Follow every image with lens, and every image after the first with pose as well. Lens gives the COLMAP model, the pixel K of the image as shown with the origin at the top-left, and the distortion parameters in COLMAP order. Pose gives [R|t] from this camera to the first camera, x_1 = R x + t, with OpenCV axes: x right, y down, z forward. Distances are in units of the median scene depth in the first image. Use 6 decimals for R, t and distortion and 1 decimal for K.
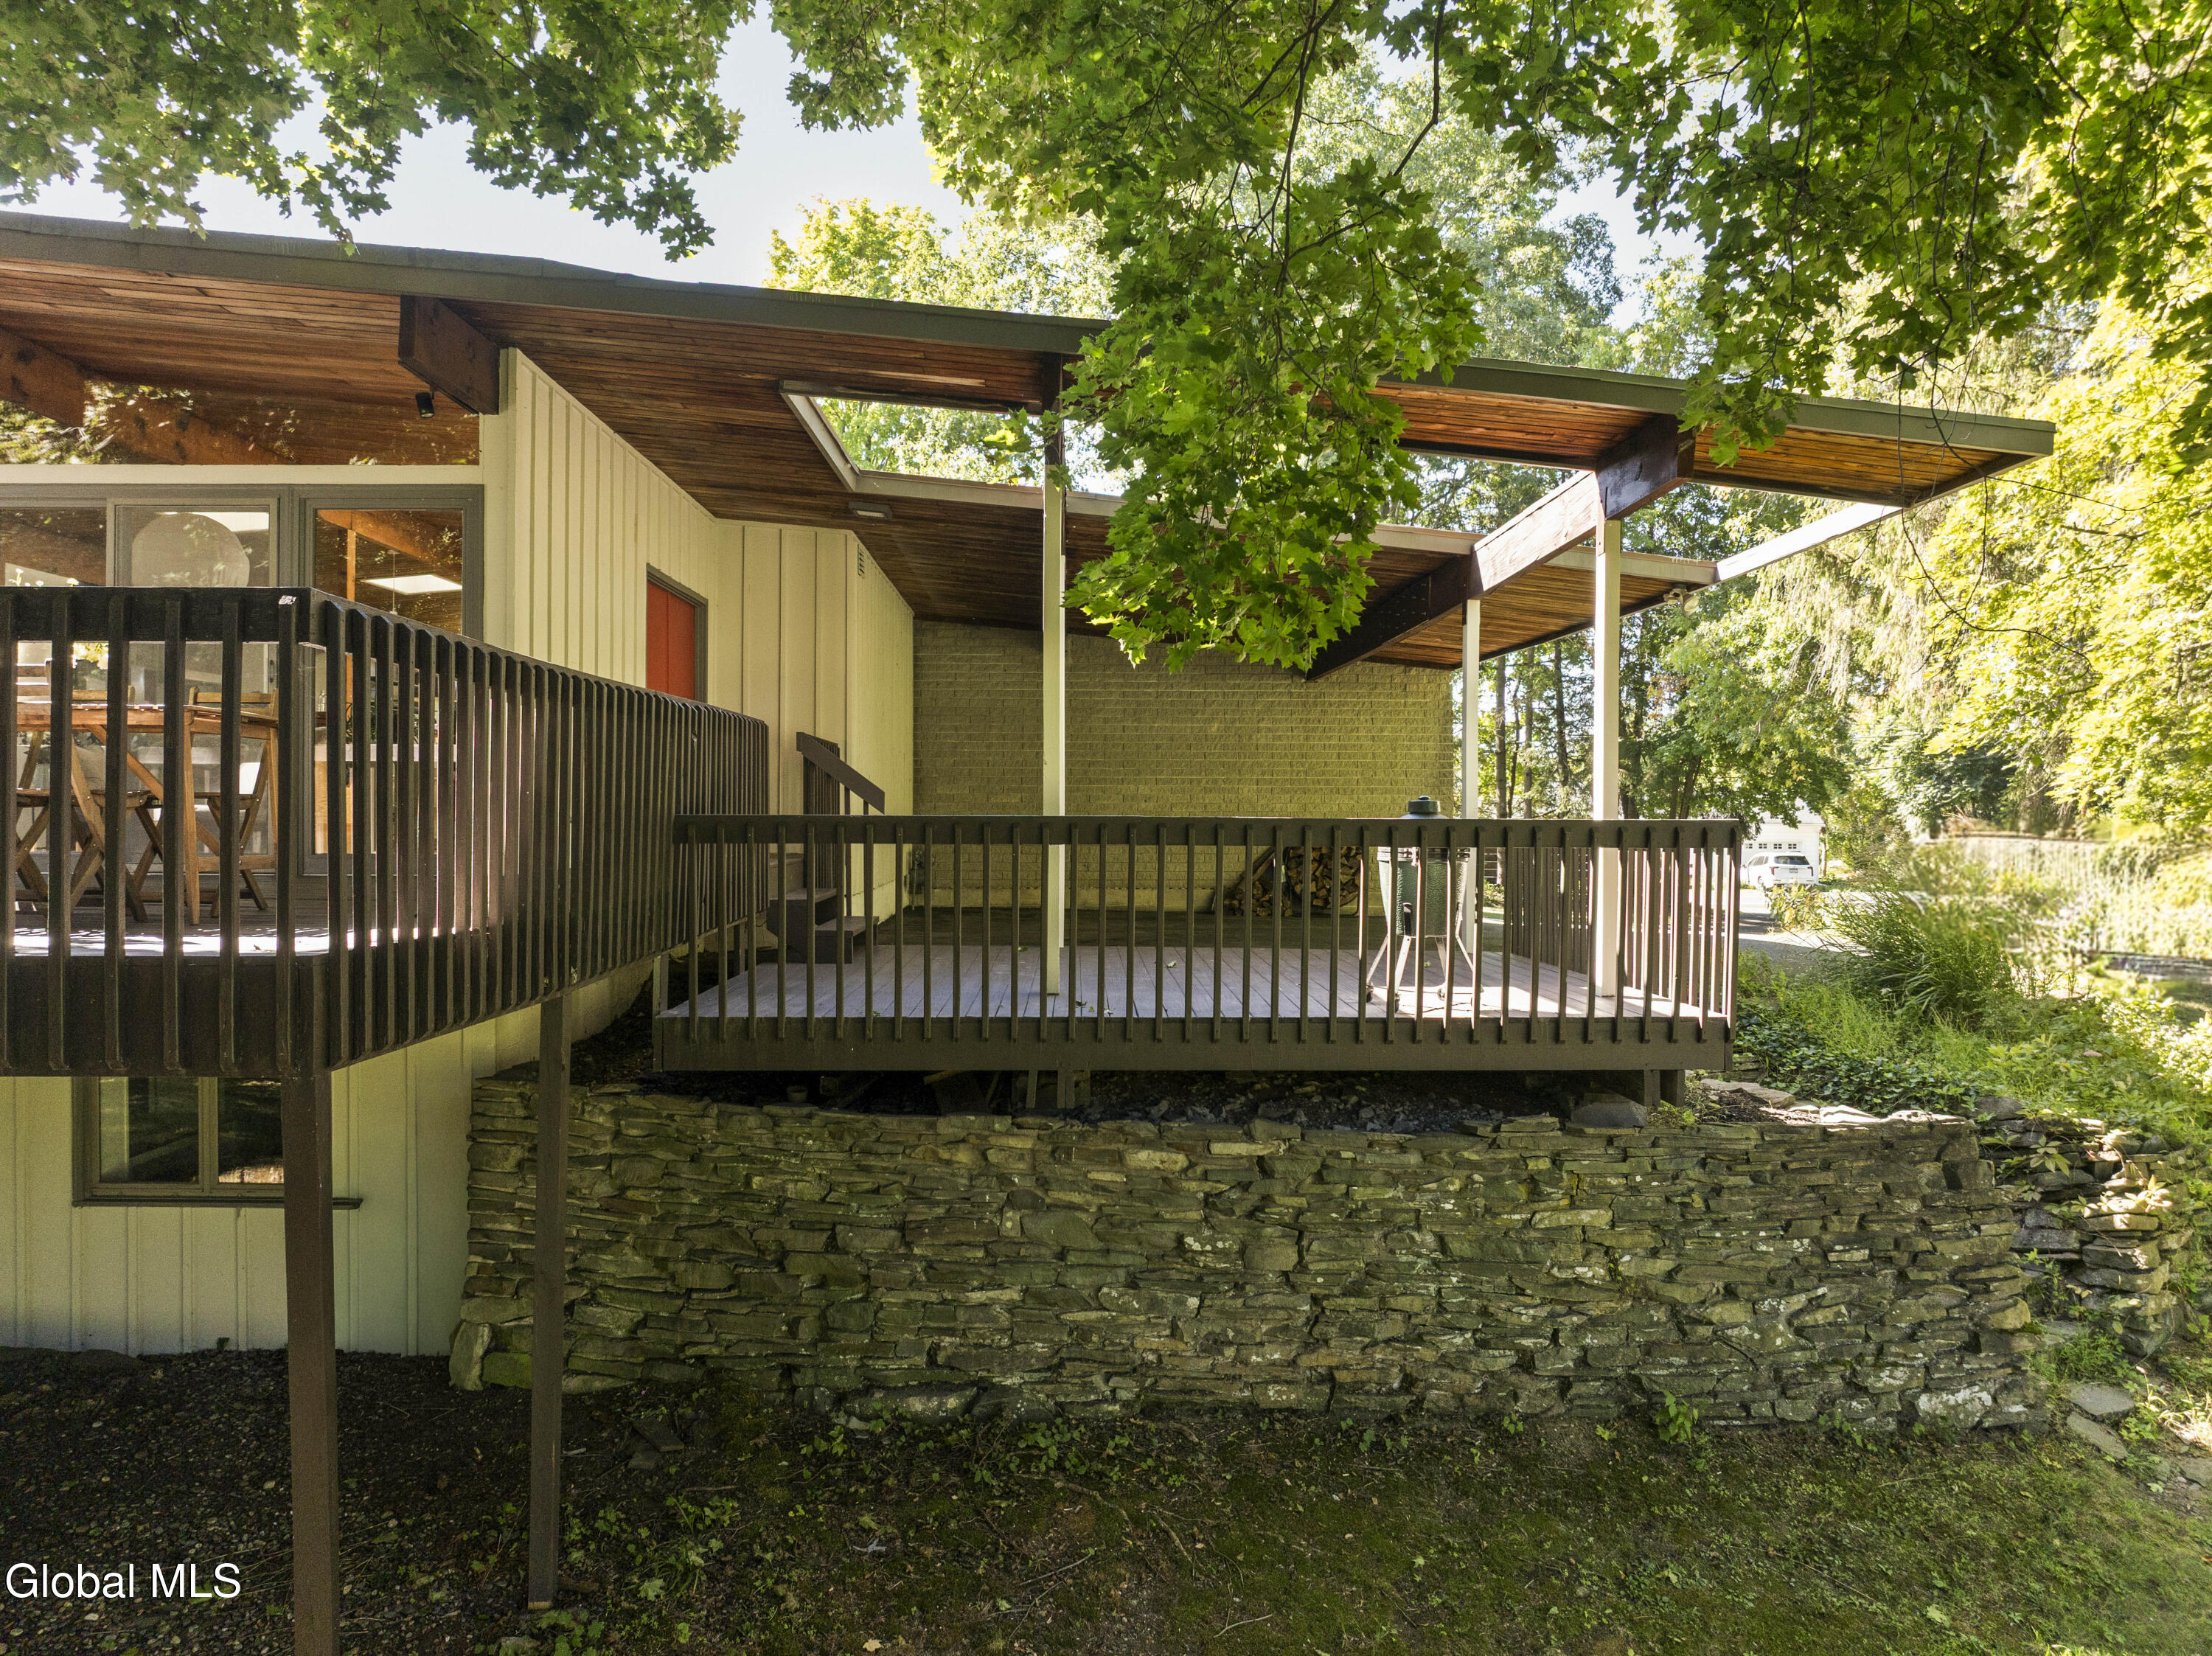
lens RADIAL K [[1524.2, 0, 1106.0], [0, 1524.2, 828.0], [0, 0, 1]] dist [0.029989, -0.000491]
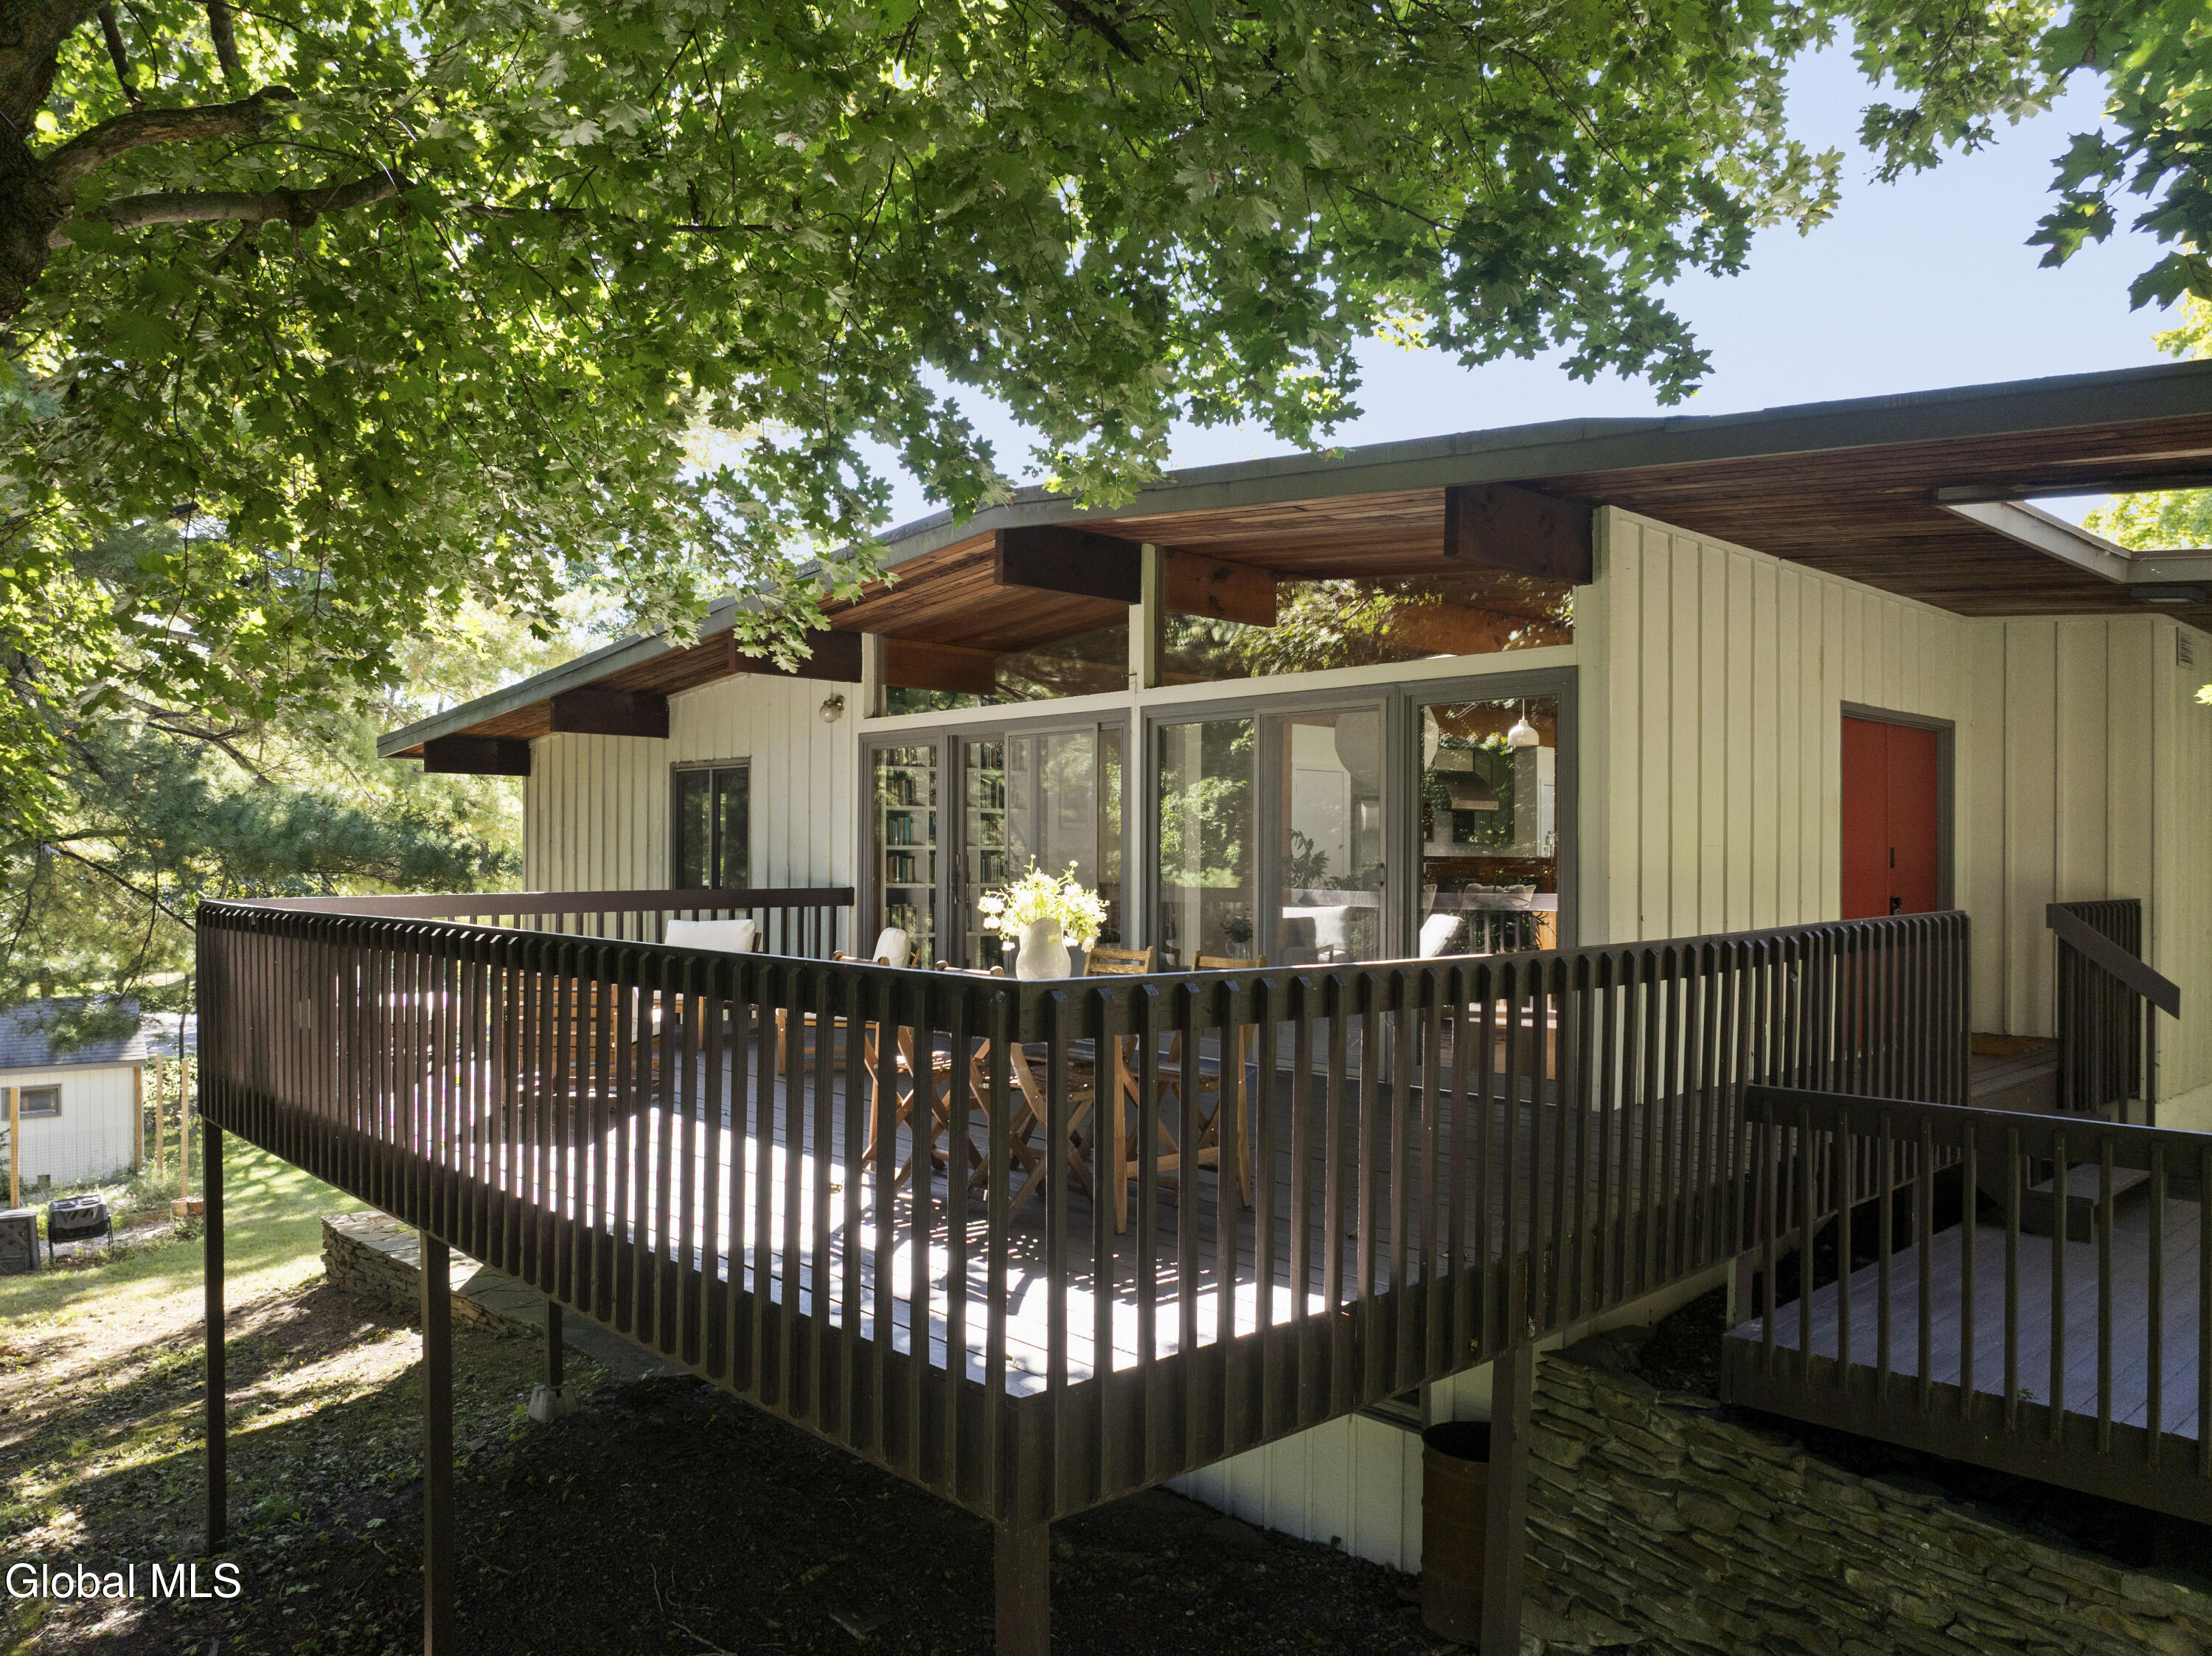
lens RADIAL K [[1547.2, 0, 1106.0], [0, 1547.2, 828.0], [0, 0, 1]] dist [-0.118960, 0.053918]
pose [[0.661288, -0.011462, -0.750044, 0.074219], [-0.021170, 0.999200, -0.033934, -0.100063], [0.749833, 0.038319, 0.660516, 0.238195]]
